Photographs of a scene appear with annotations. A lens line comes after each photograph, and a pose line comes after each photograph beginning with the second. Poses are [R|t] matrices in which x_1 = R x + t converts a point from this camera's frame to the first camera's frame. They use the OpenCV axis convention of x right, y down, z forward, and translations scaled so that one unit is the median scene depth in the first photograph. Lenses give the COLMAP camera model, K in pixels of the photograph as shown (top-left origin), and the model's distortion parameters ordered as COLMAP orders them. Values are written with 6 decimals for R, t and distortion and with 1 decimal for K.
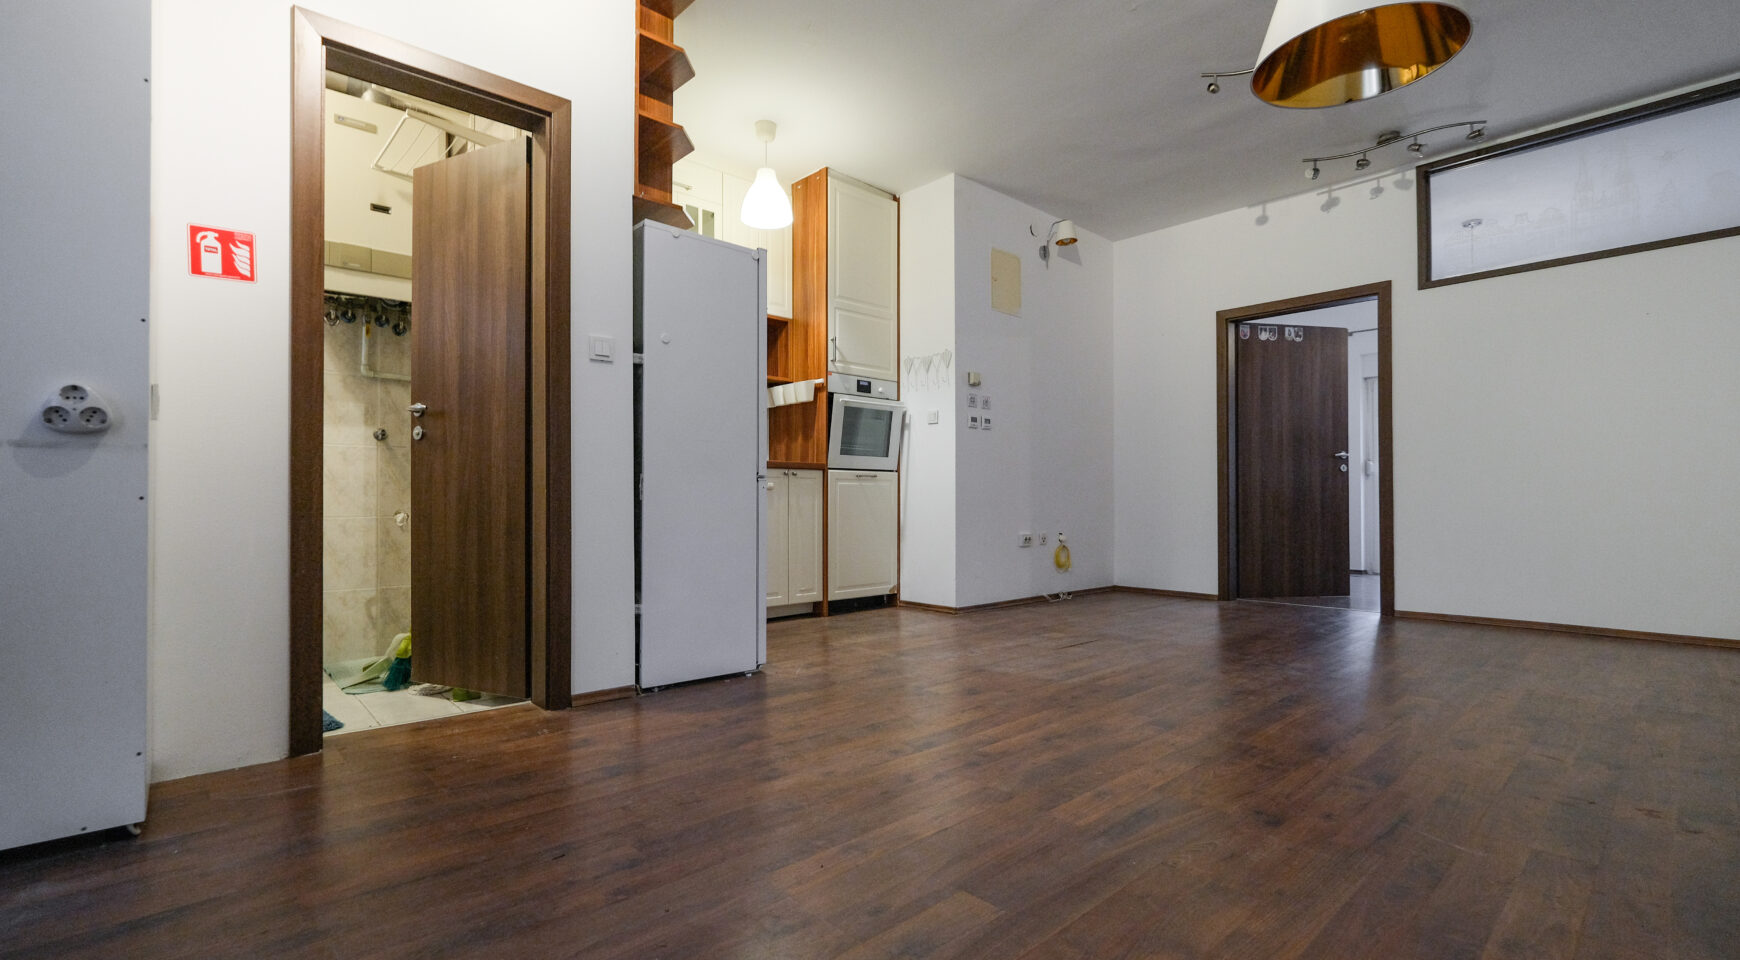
lens RADIAL K [[771.4, 0, 876.0], [0, 771.4, 488.8], [0, 0, 1]] dist [0.000716, 0.000082]
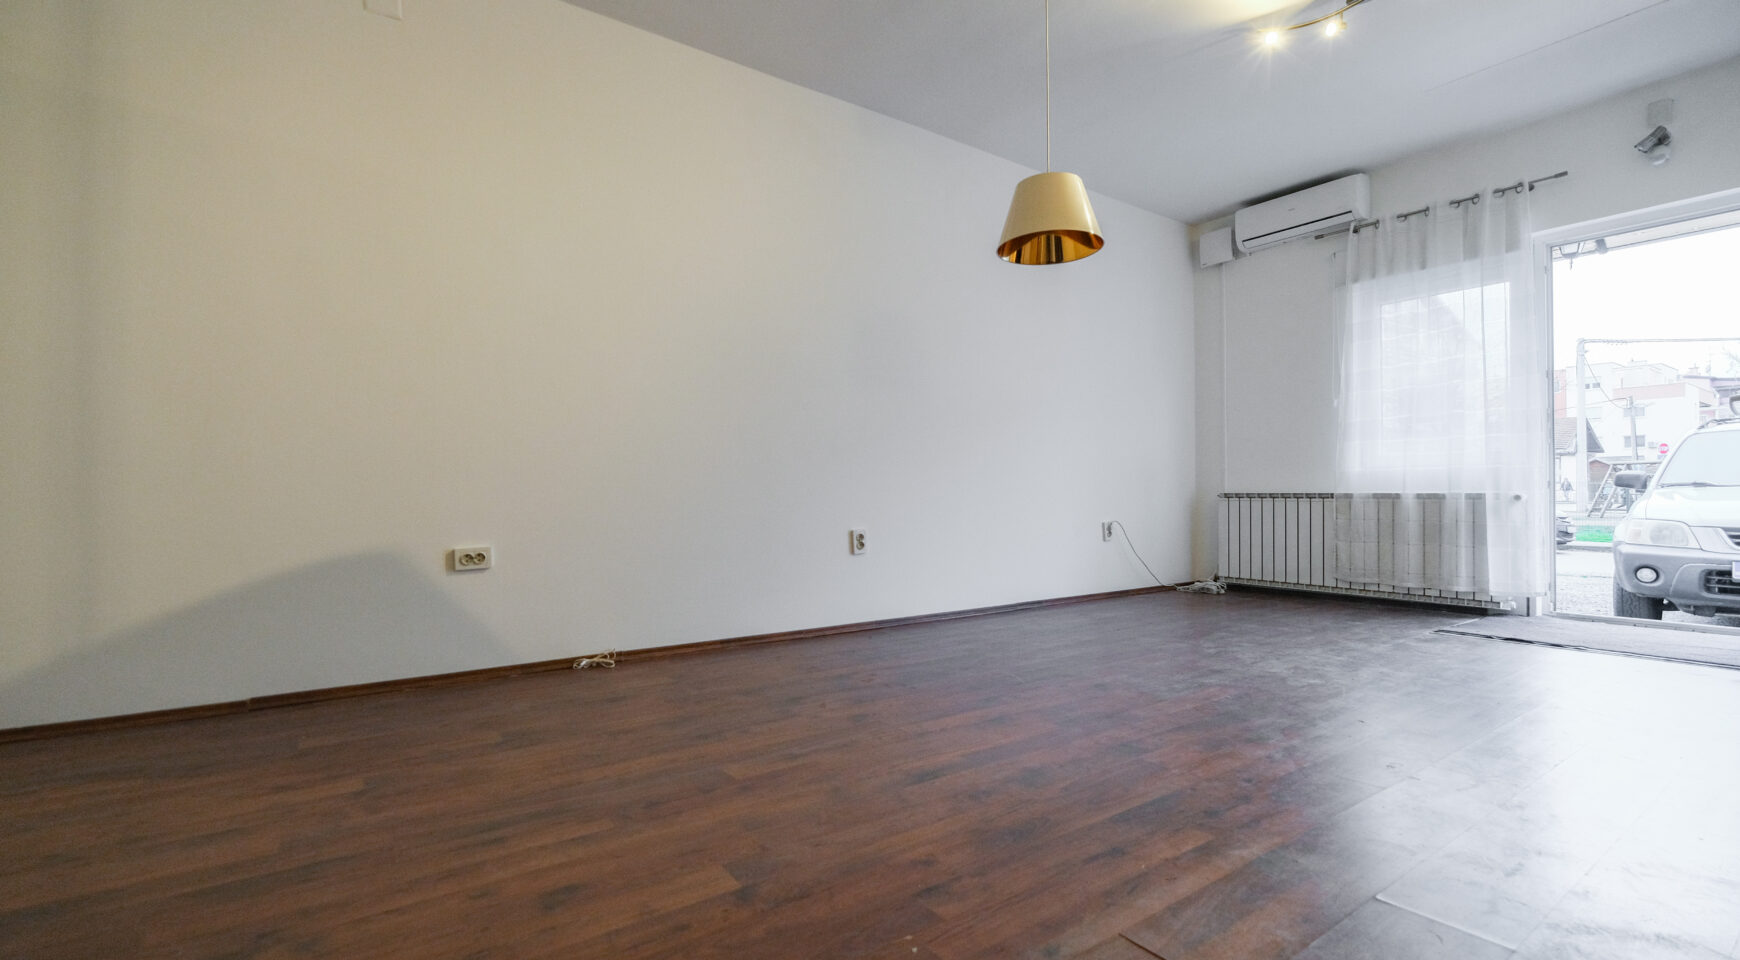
lens RADIAL K [[771.4, 0, 876.0], [0, 771.4, 488.8], [0, 0, 1]] dist [0.000716, 0.000082]
pose [[-0.992051, 0.004805, 0.125744, 0.270988], [0.002033, 0.999752, -0.022161, 0.012688], [-0.125820, -0.021730, -0.991815, 0.947366]]
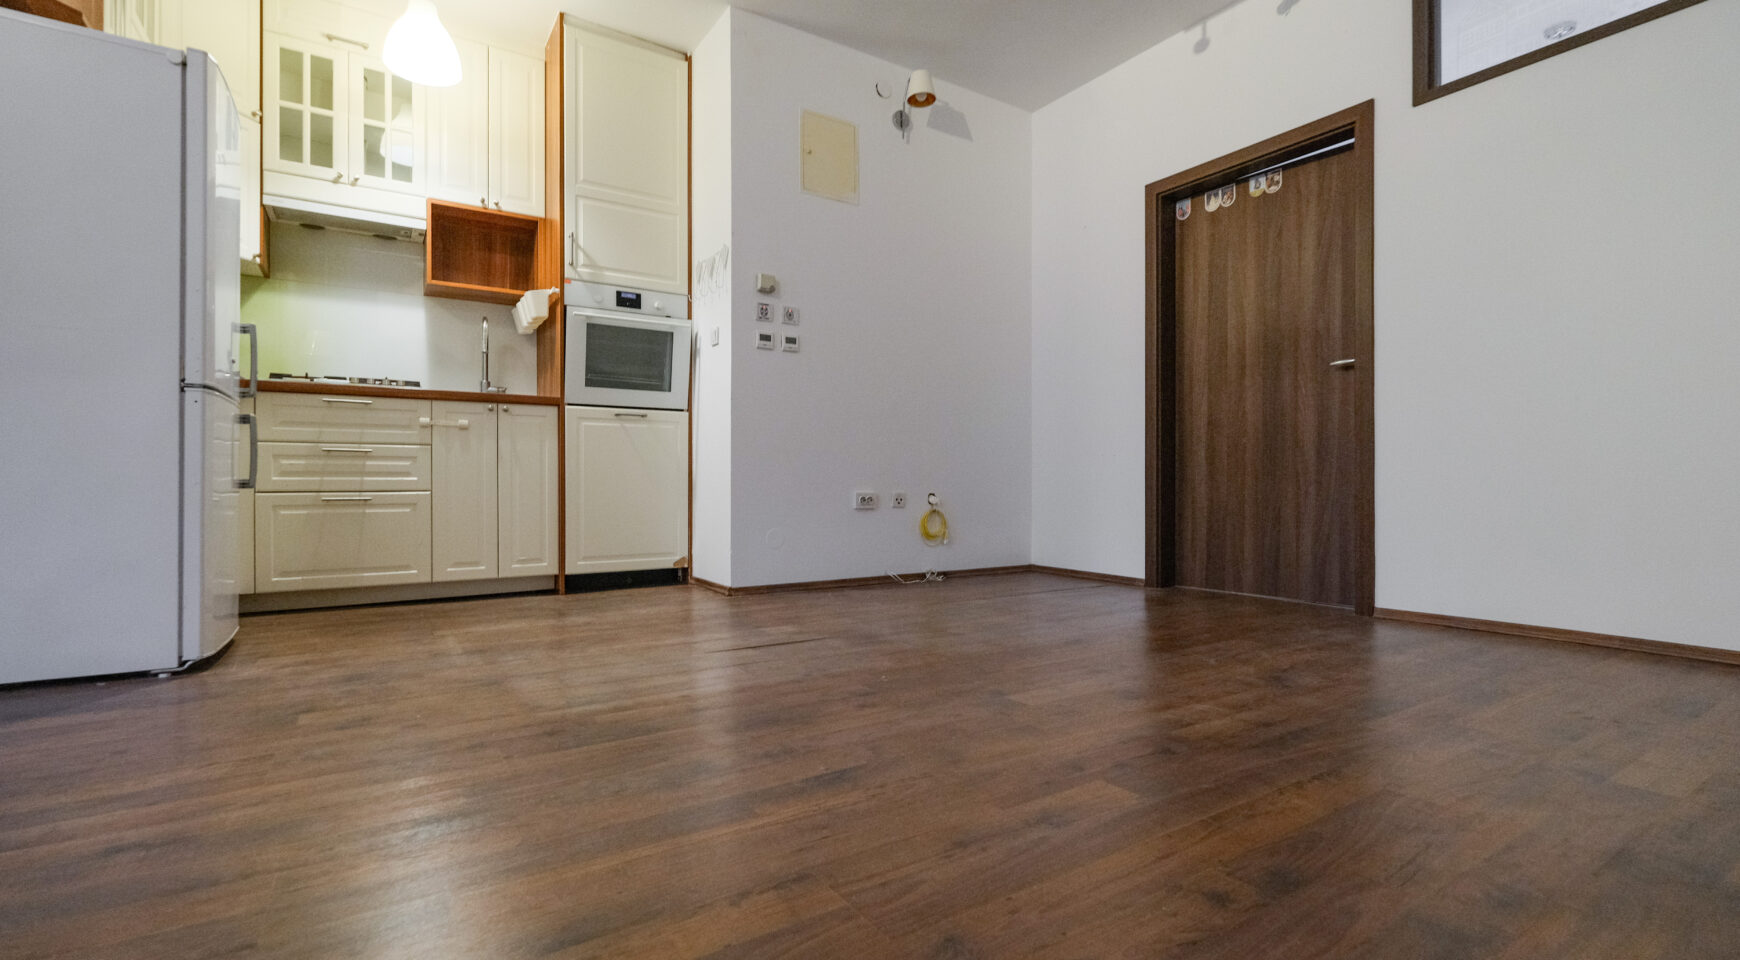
lens RADIAL K [[766.6, 0, 870.0], [0, 766.6, 480.0], [0, 0, 1]] dist [-0.000145, 0.000044]
pose [[0.983785, -0.001242, -0.179347, 0.358860], [0.003519, 0.999917, 0.012381, 0.039498], [0.179317, -0.012811, 0.983708, 0.283197]]
